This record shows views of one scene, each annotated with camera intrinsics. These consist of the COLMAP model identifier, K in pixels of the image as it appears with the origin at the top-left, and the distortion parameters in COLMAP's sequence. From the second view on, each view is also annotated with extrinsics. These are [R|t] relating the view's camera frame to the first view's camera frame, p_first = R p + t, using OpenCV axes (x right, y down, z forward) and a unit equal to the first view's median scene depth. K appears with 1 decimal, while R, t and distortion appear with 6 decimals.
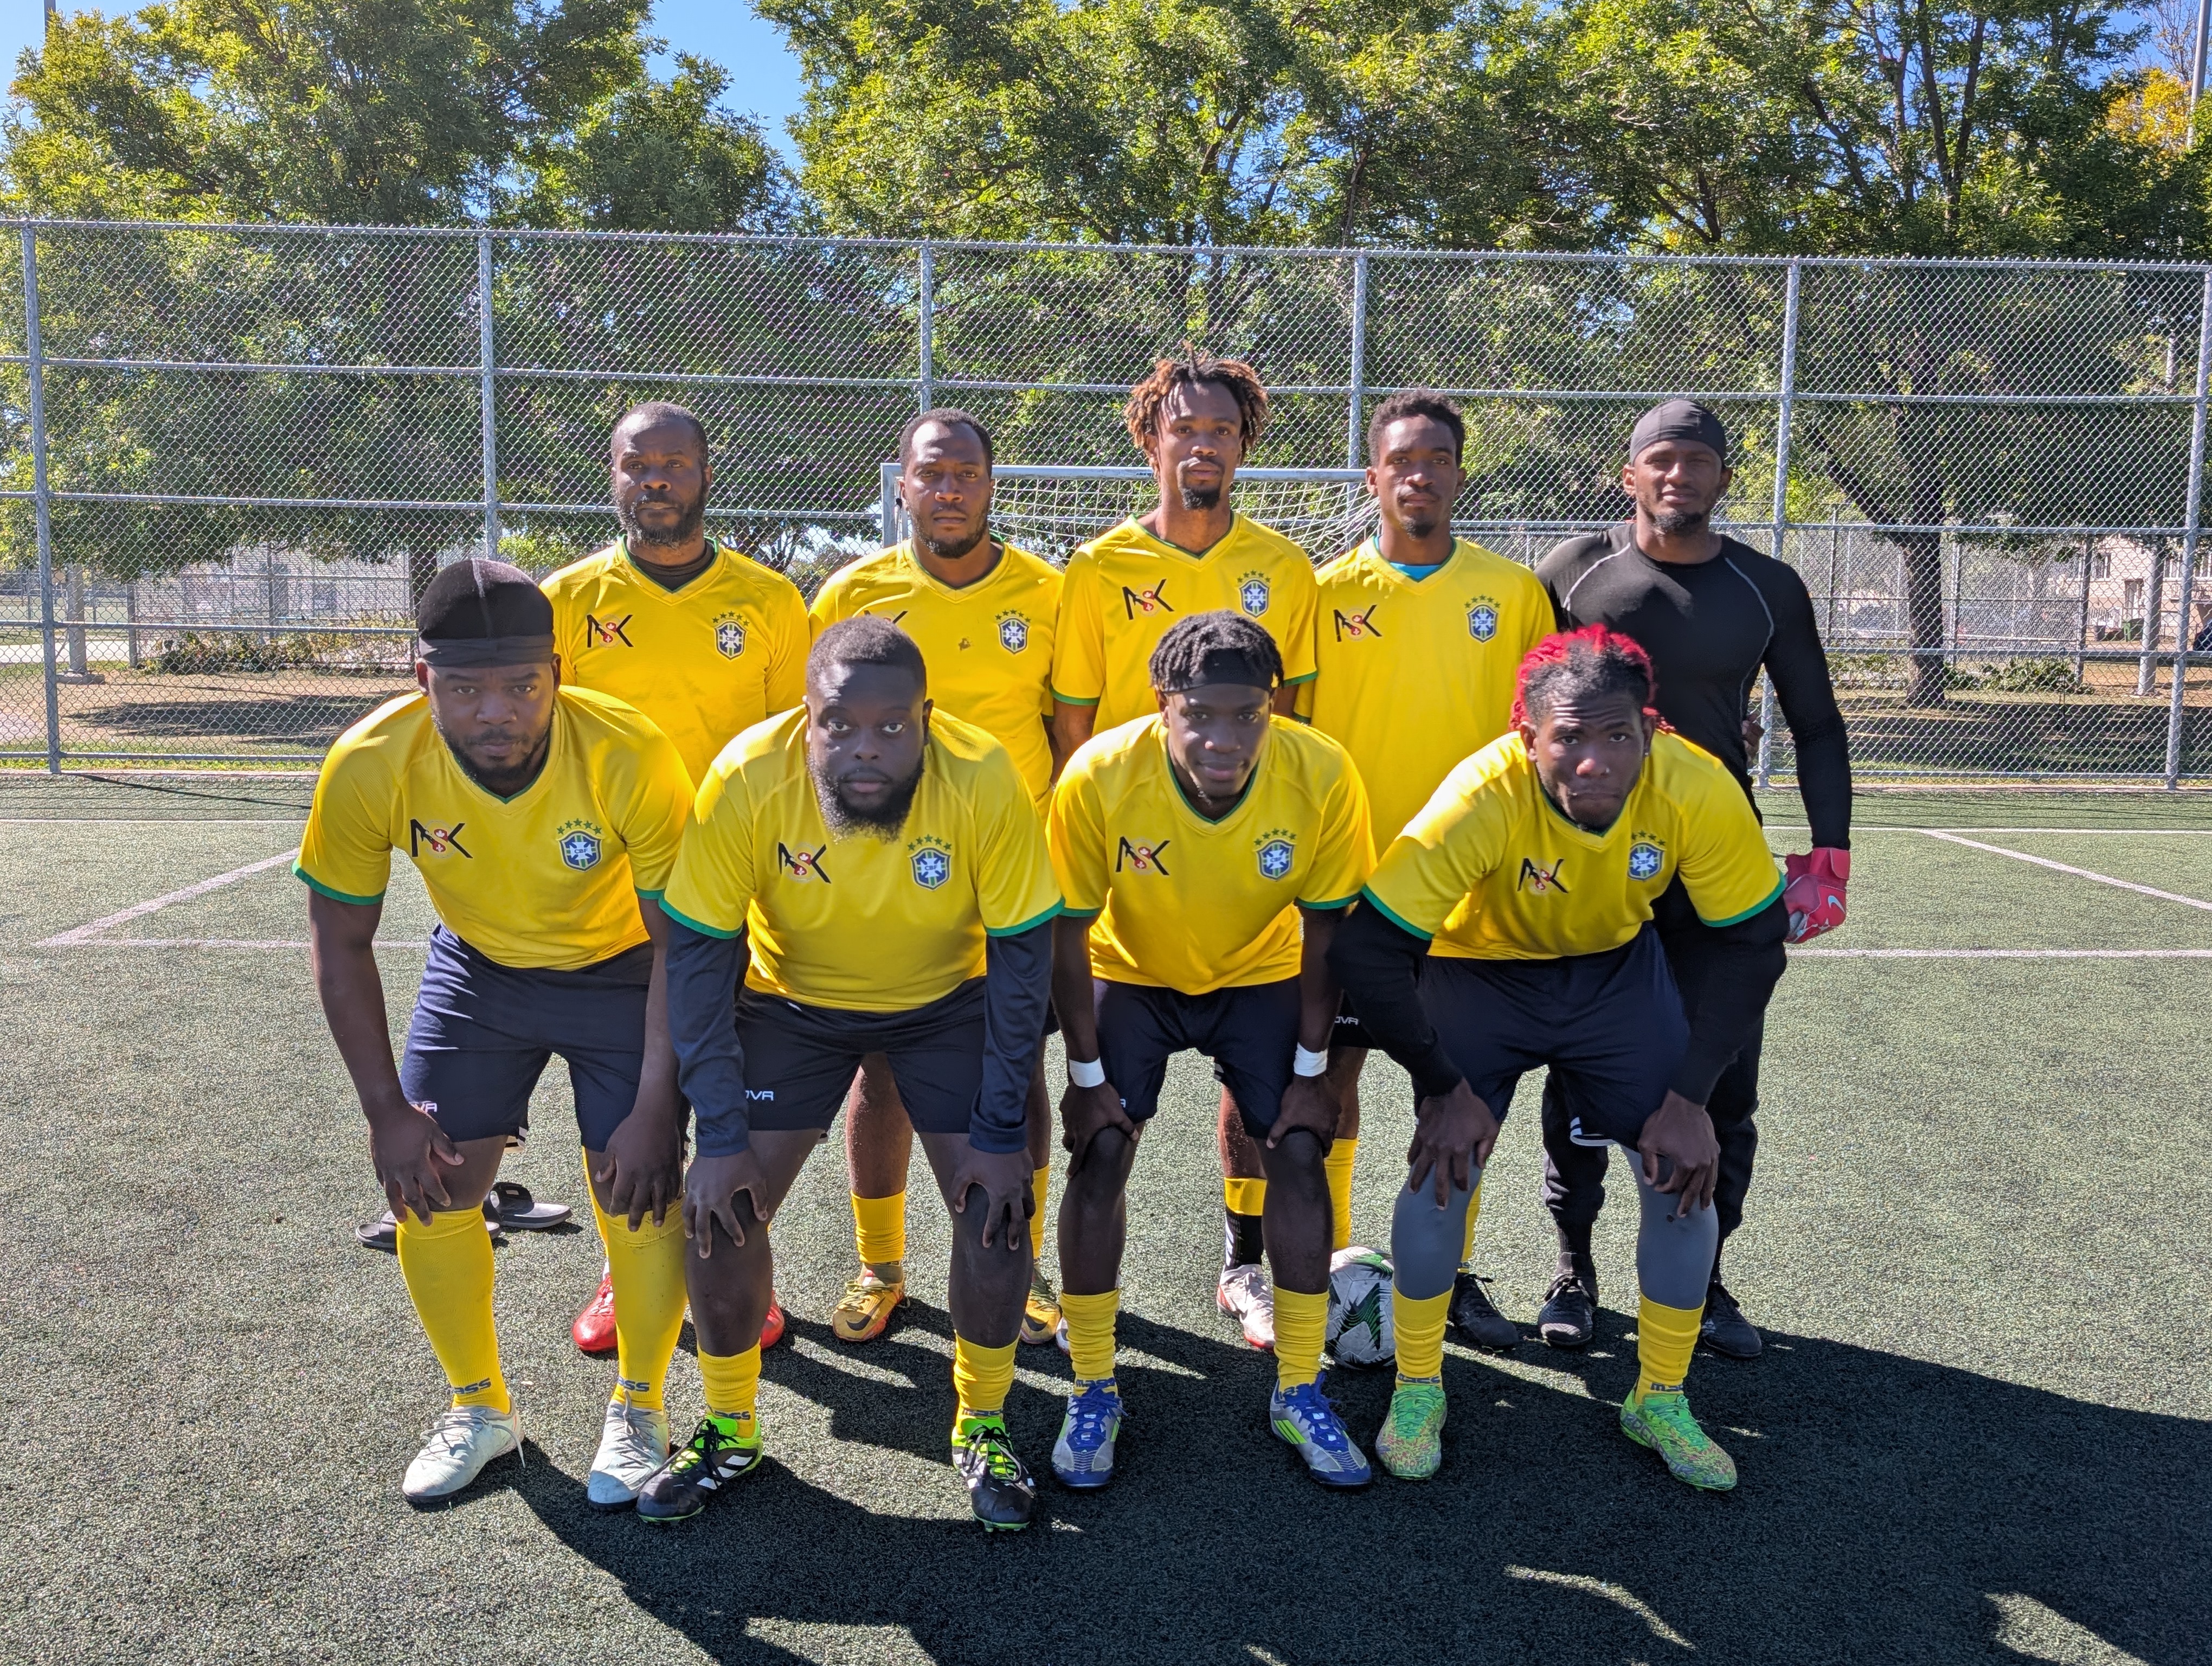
lens RADIAL K [[2110.1, 0, 1106.0], [0, 2110.1, 833.0], [0, 0, 1]] dist [0.006254, 0.033383]
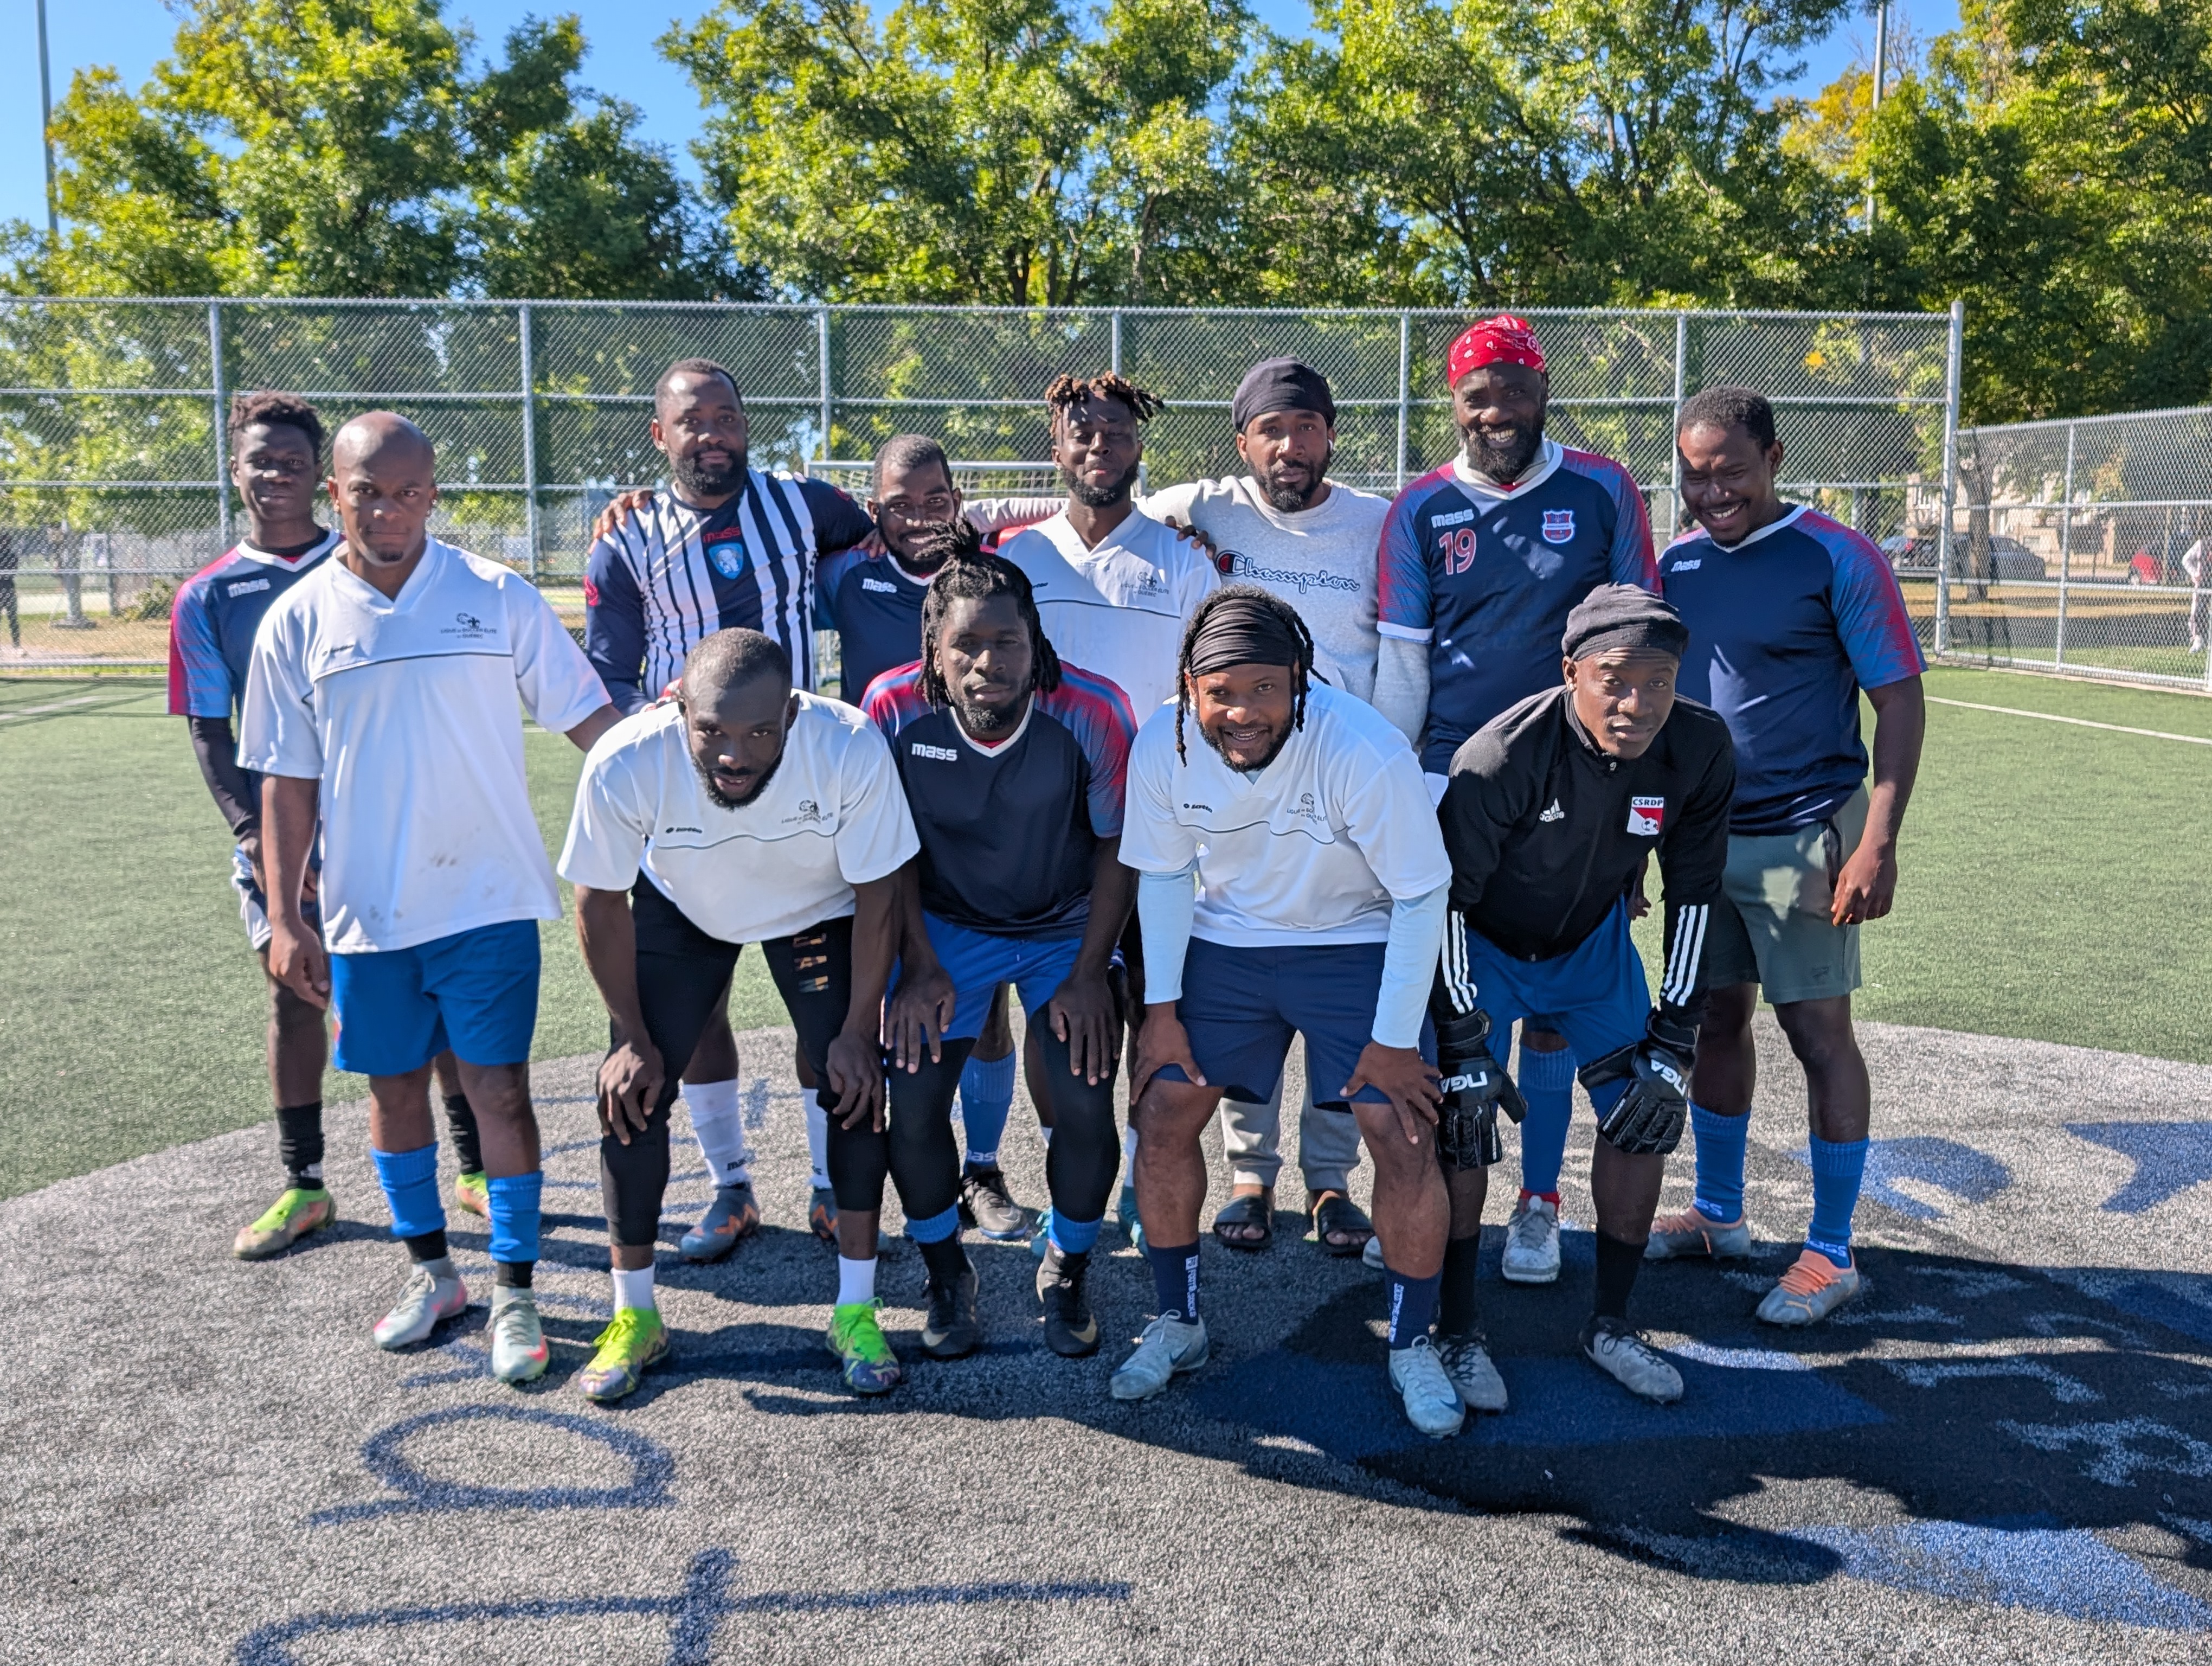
lens RADIAL K [[2110.1, 0, 1106.0], [0, 2110.1, 833.0], [0, 0, 1]] dist [0.006254, 0.033383]
pose [[0.998262, -0.023736, 0.053944, 0.011805], [0.022303, 0.999386, 0.027010, 0.028812], [-0.054552, -0.025759, 0.998179, -0.257881]]
